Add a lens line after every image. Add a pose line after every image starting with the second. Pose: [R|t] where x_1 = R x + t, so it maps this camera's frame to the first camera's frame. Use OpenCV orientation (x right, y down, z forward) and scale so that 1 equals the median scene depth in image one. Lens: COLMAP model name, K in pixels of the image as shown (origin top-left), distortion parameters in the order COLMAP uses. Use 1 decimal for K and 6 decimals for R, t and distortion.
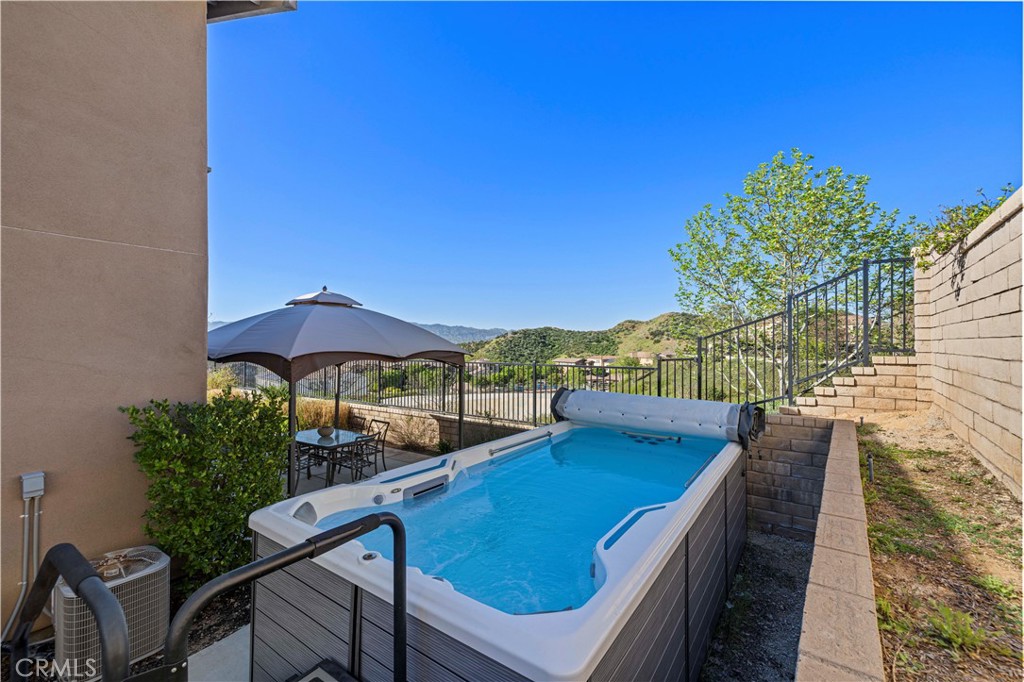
lens RADIAL K [[426.3, 0, 498.9], [0, 426.3, 342.7], [0, 0, 1]] dist [0.005202, 0.000979]
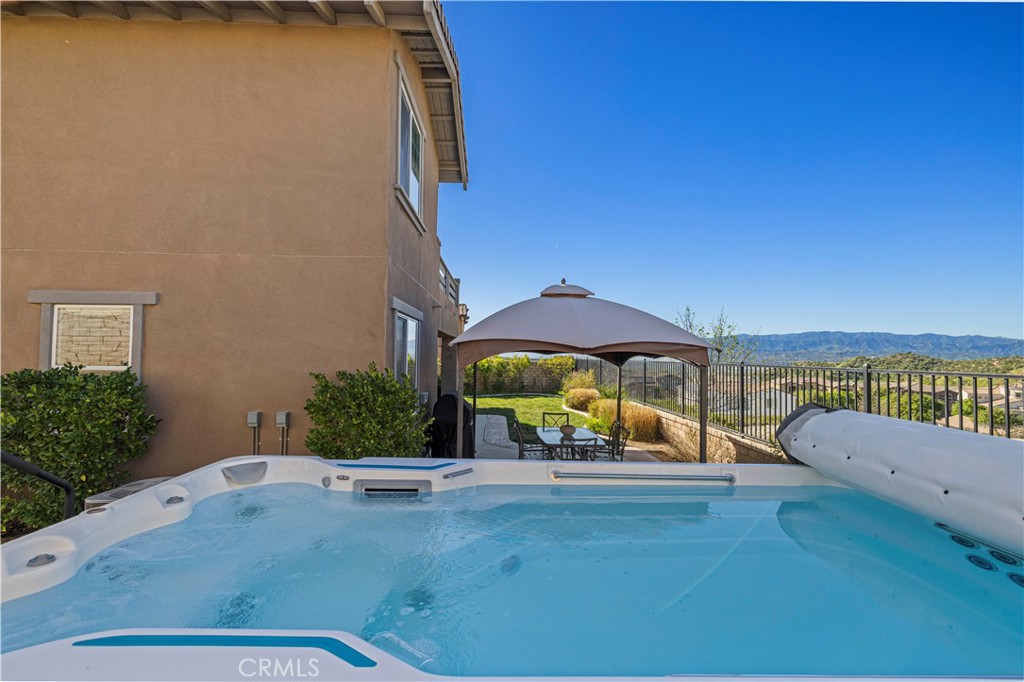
lens RADIAL K [[426.3, 0, 512.3], [0, 426.3, 344.3], [0, 0, 1]] dist [0.005202, 0.000979]
pose [[0.613096, -0.013184, -0.789899, 0.404130], [-0.010077, 0.999649, -0.024506, 0.058902], [0.789944, 0.022984, 0.612747, 0.454843]]
